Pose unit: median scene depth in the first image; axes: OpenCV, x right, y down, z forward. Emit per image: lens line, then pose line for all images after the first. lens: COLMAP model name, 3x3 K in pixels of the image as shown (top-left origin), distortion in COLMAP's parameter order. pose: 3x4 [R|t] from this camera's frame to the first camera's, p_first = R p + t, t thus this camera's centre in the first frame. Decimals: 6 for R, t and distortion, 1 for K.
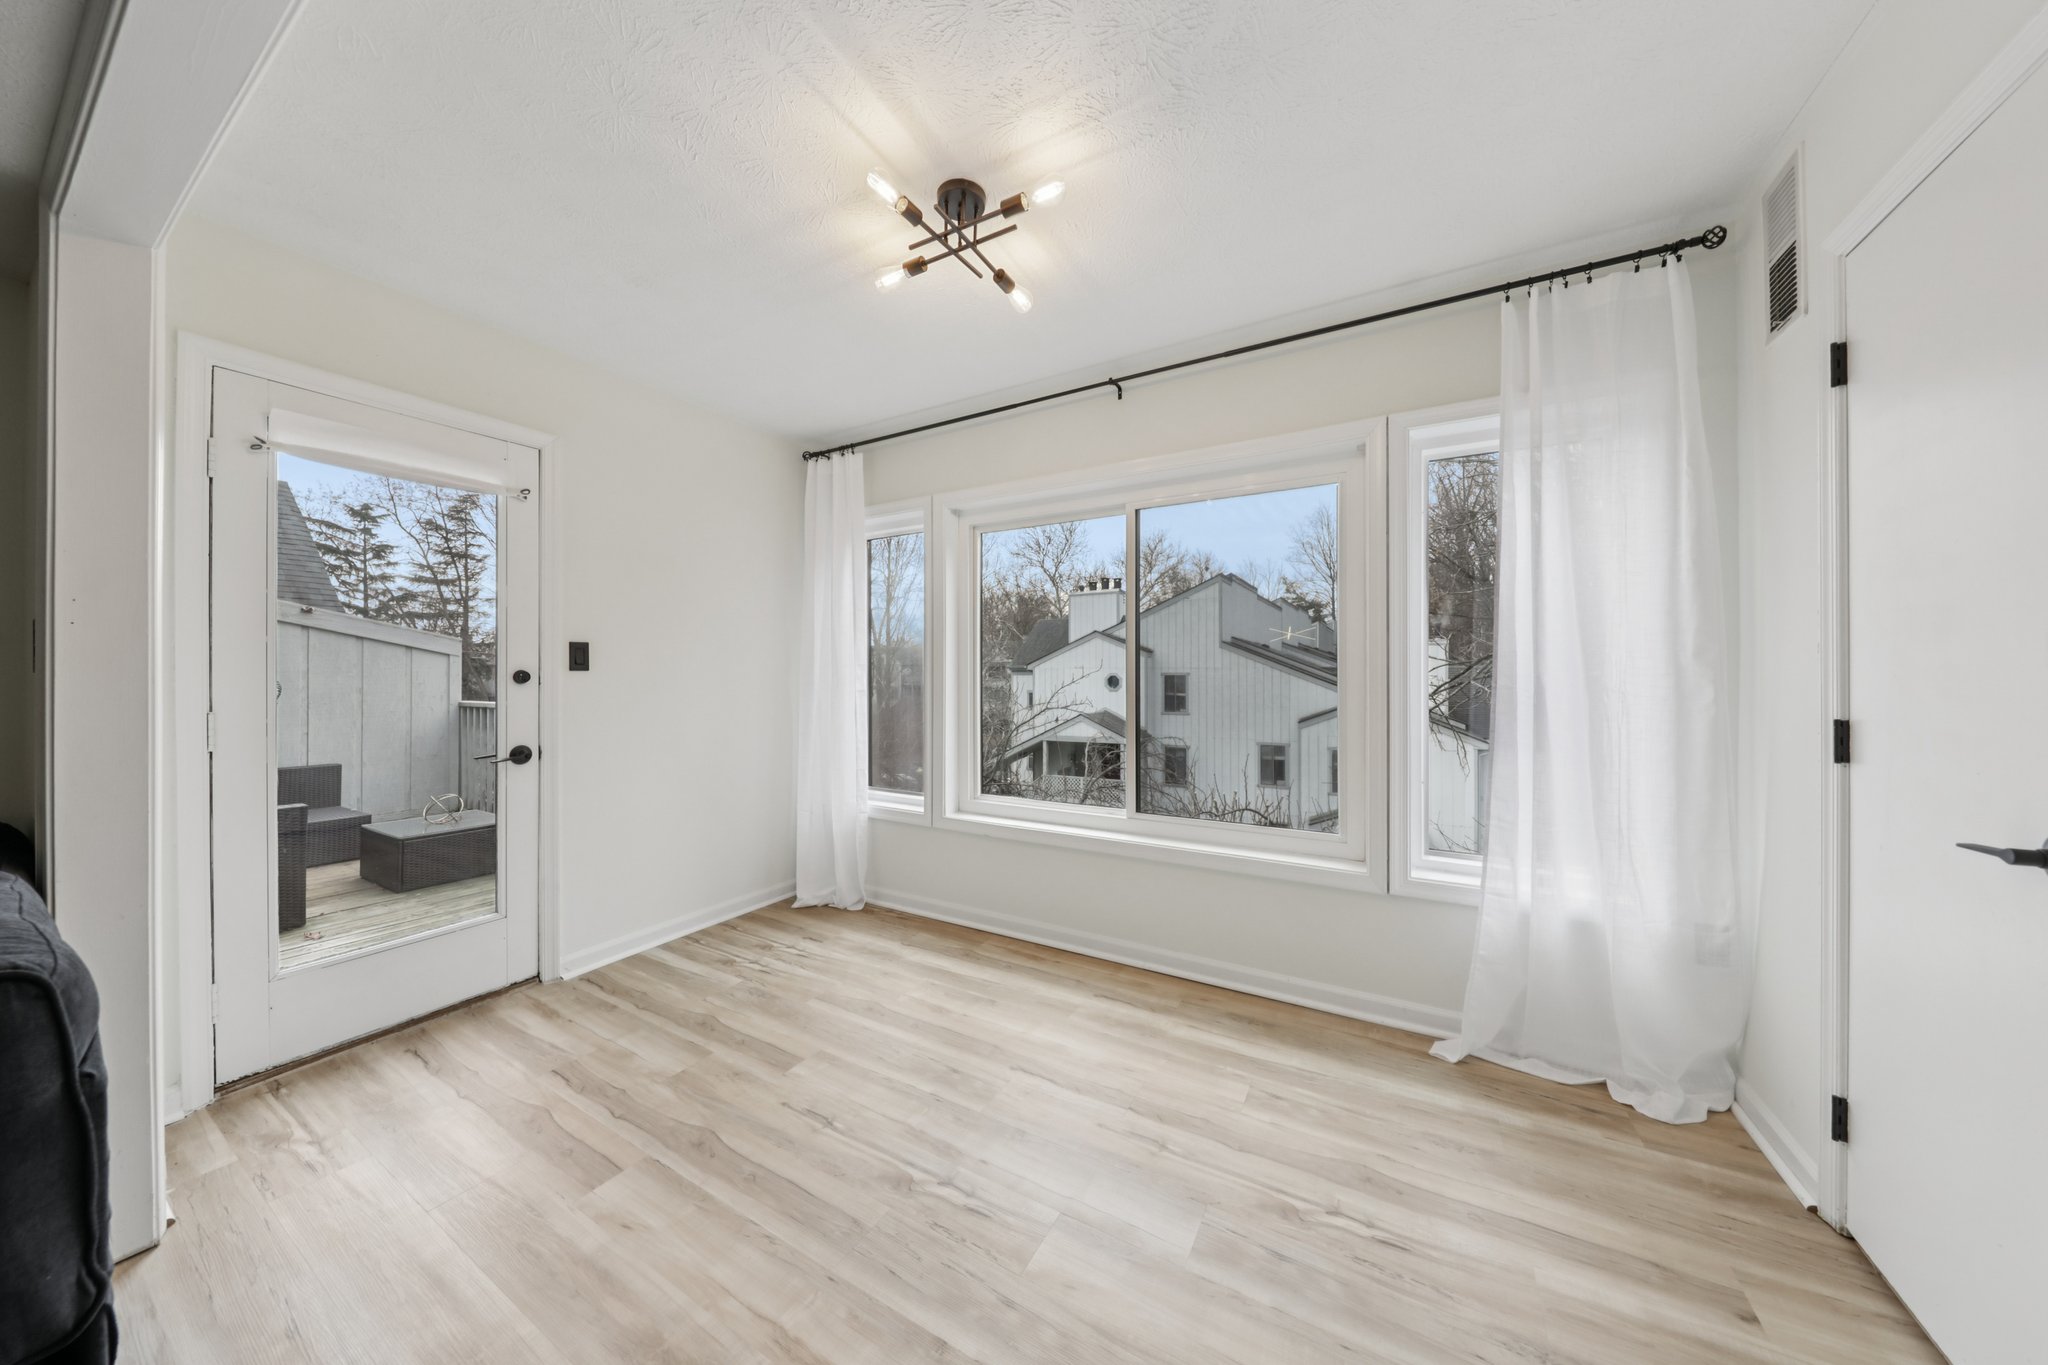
lens RADIAL K [[632.7, 0, 991.8], [0, 632.7, 668.8], [0, 0, 1]] dist [0.019632, -0.006819]
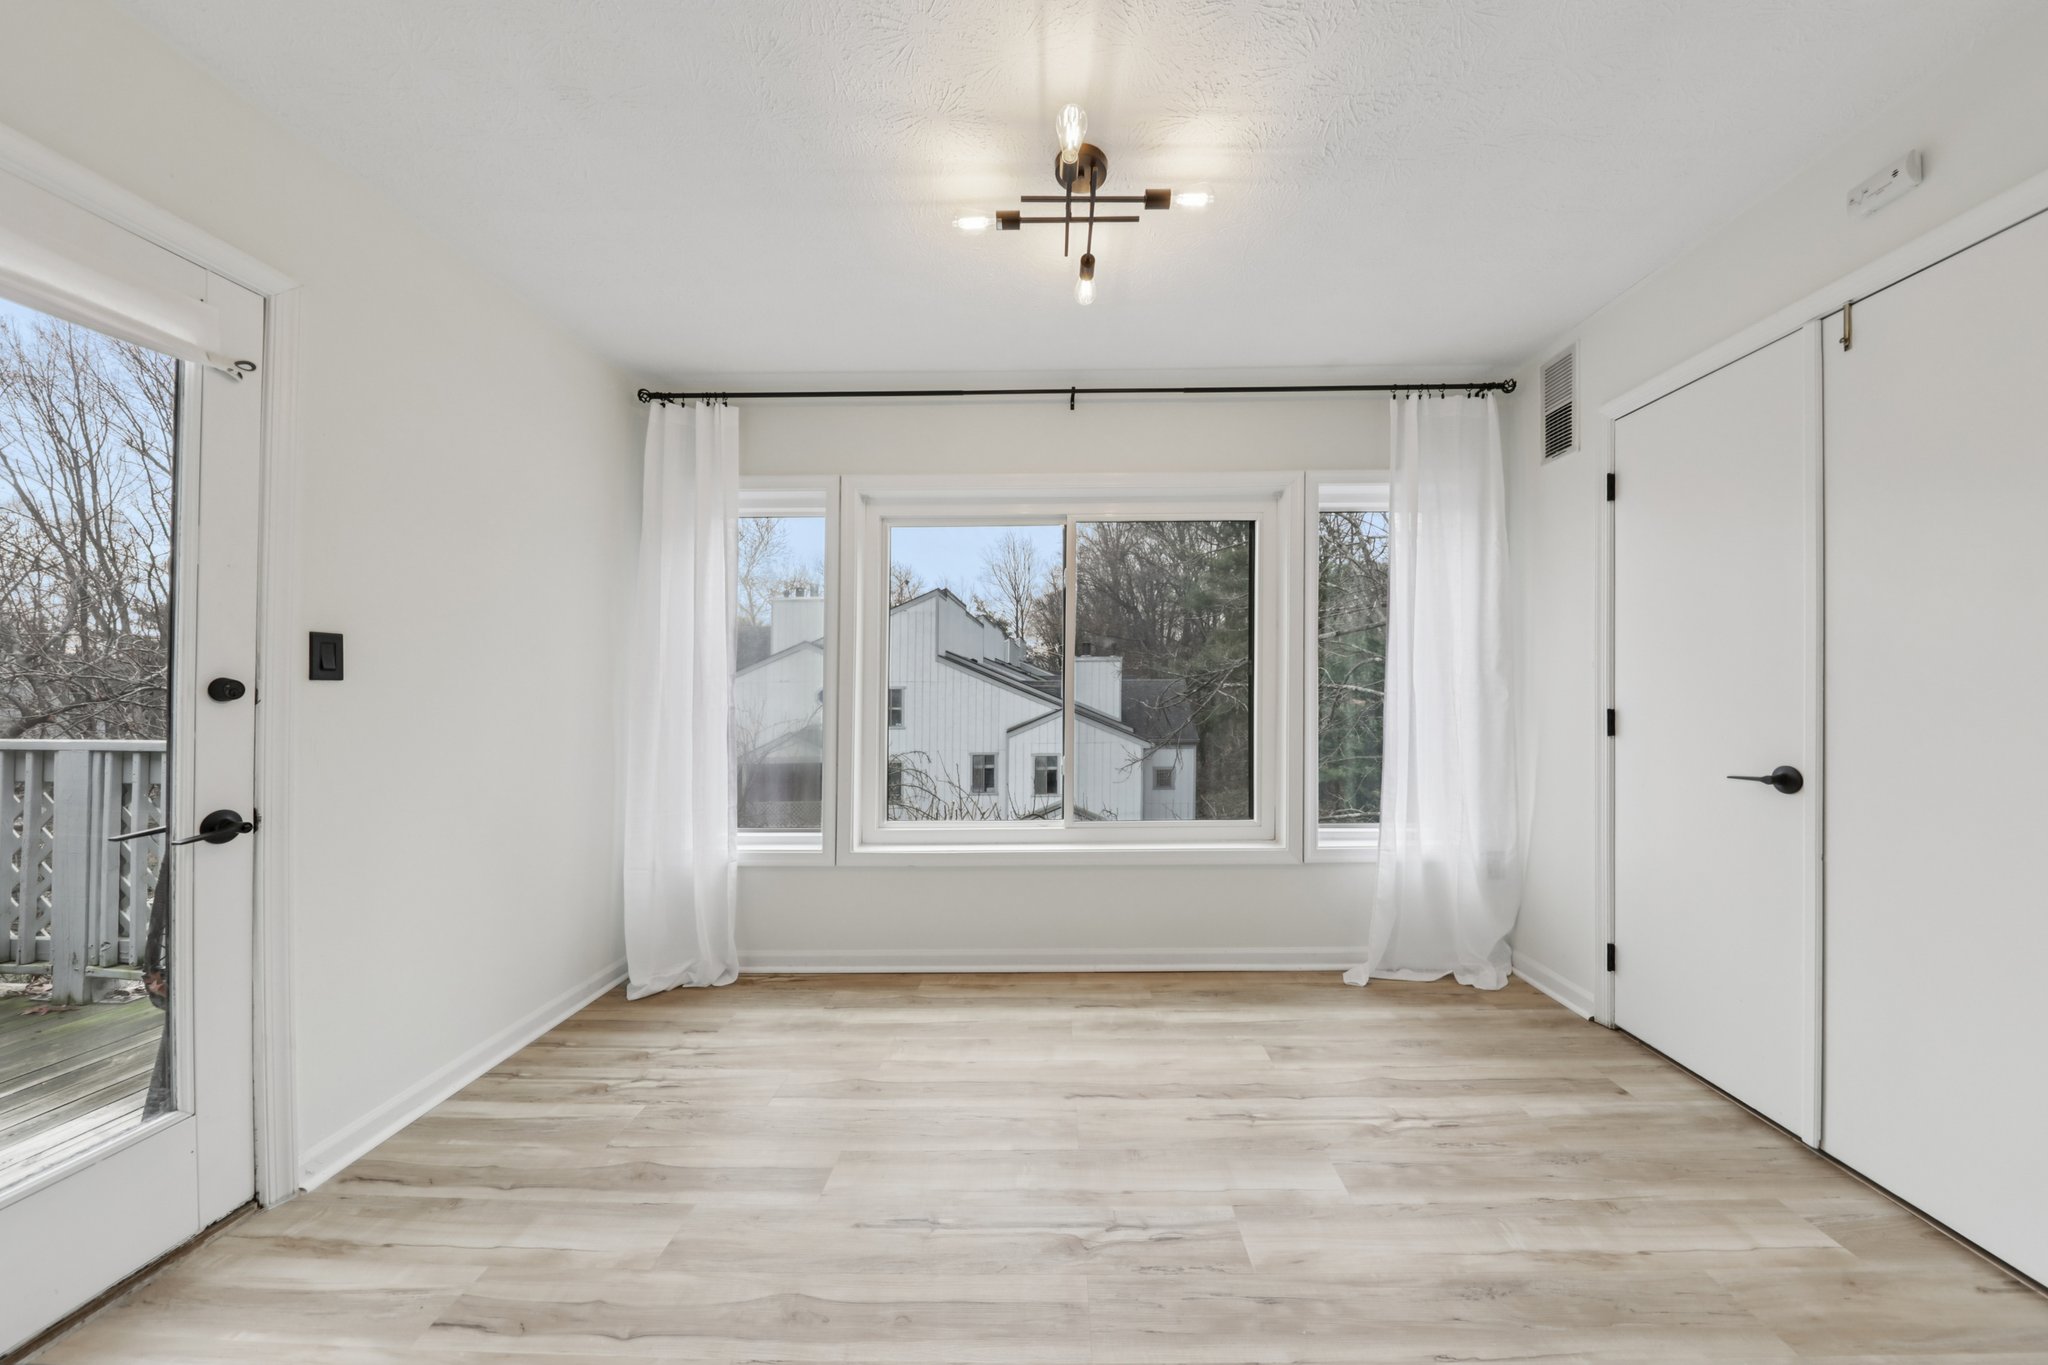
lens RADIAL K [[661.7, 0, 1016.1], [0, 661.7, 686.5], [0, 0, 1]] dist [0.012177, -0.006954]
pose [[0.874156, -0.003688, 0.485631, -0.530516], [0.000980, 0.999983, 0.005831, 0.007750], [-0.485644, -0.004621, 0.874145, 0.178701]]
